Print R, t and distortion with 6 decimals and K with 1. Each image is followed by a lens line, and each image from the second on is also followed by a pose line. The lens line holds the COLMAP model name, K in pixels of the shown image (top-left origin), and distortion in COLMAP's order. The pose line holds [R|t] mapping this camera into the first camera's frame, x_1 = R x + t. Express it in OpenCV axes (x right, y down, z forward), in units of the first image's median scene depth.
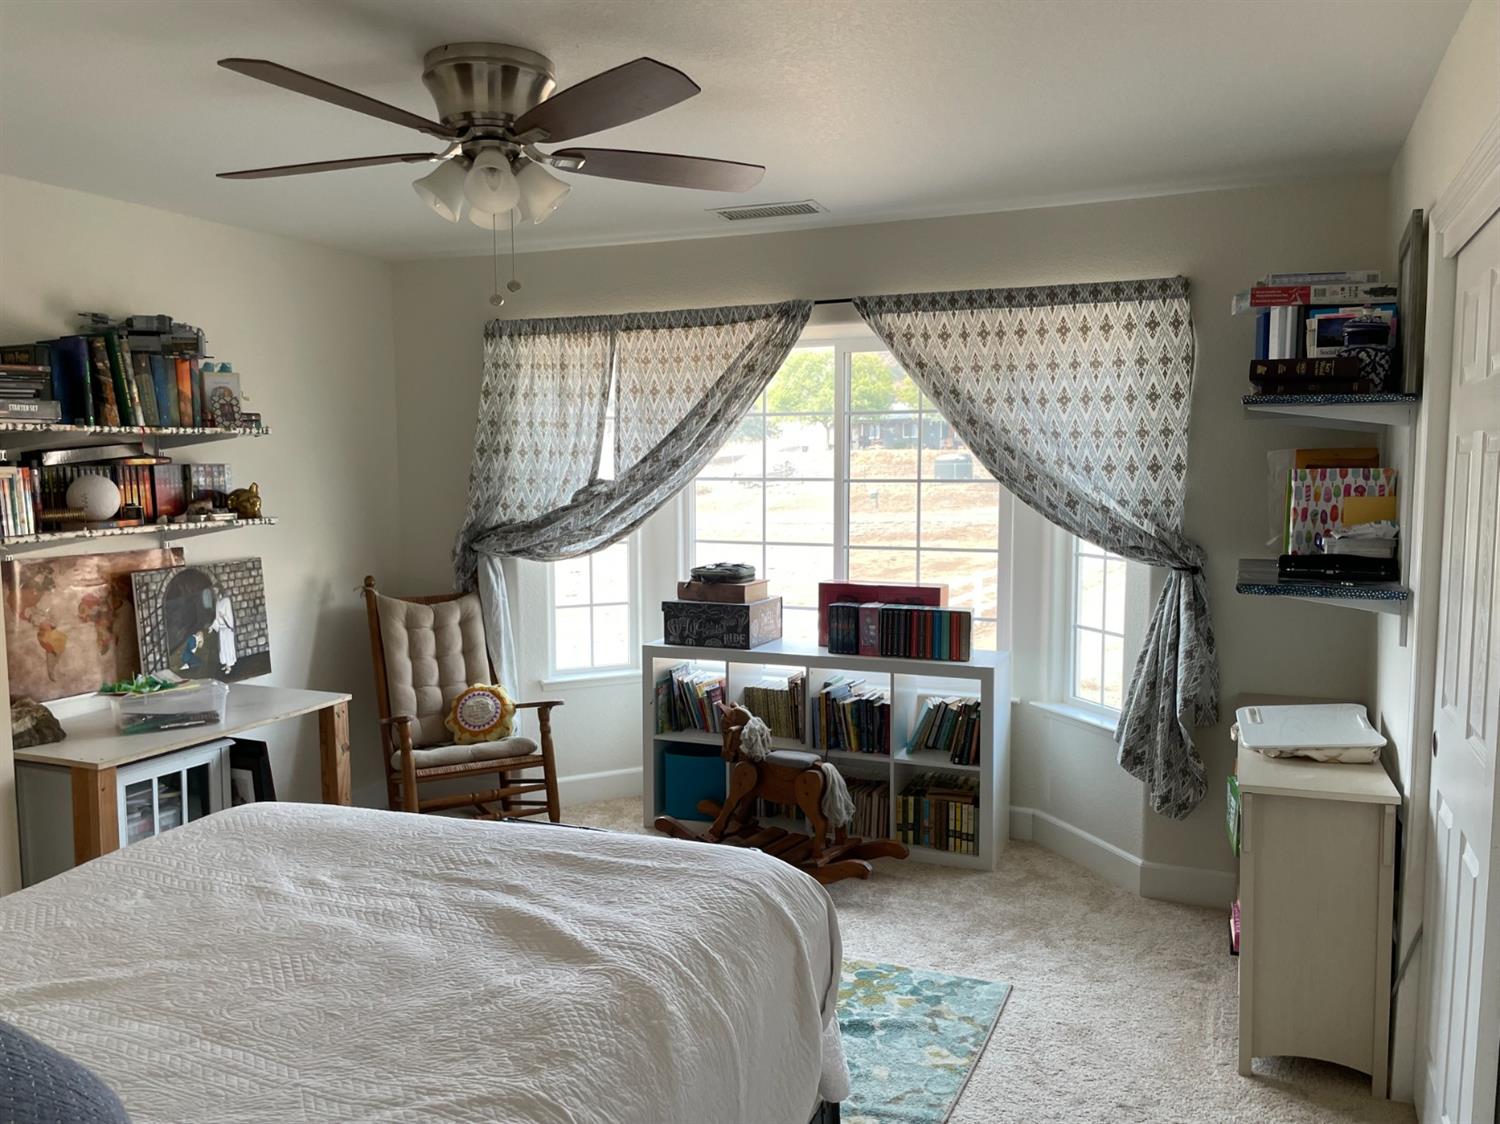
lens RADIAL K [[1165.2, 0, 746.5], [0, 1165.2, 567.1], [0, 0, 1]] dist [0.081874, -0.114110]
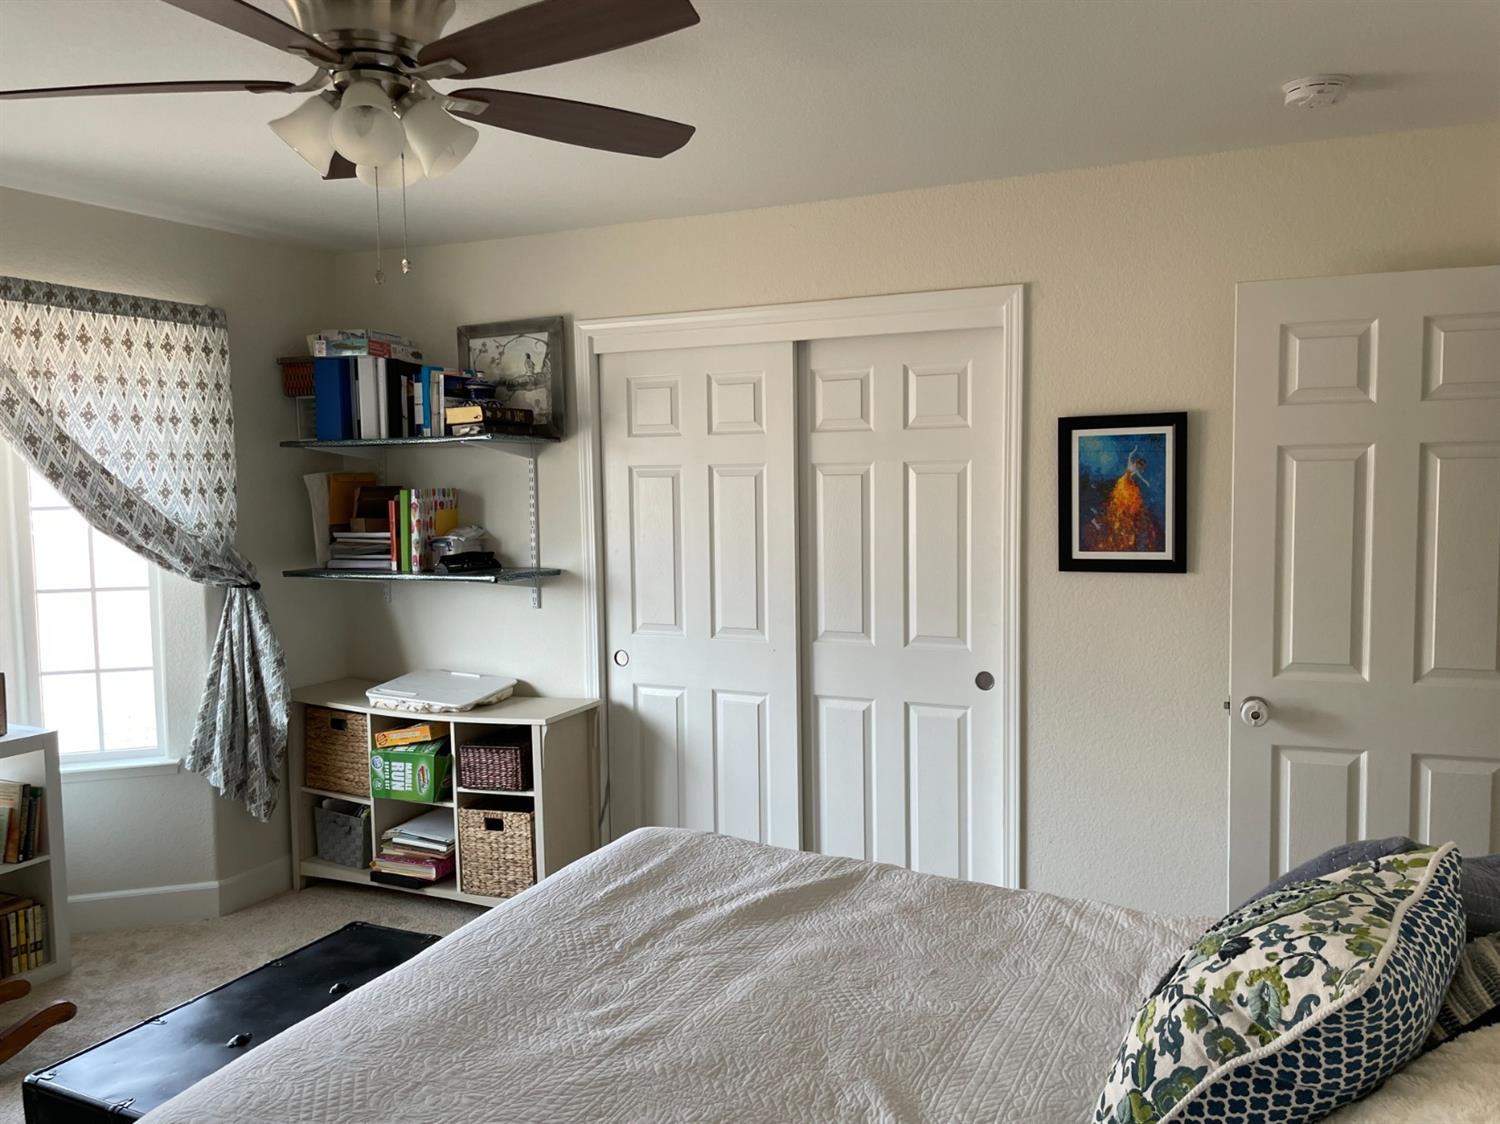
lens RADIAL K [[1151.9, 0, 763.5], [0, 1151.9, 563.0], [0, 0, 1]] dist [0.131120, -0.204844]
pose [[0.061330, -0.076003, 0.995220, -0.642989], [0.100821, 0.992468, 0.069580, -0.045593], [-0.993012, 0.096072, 0.068530, 0.467220]]
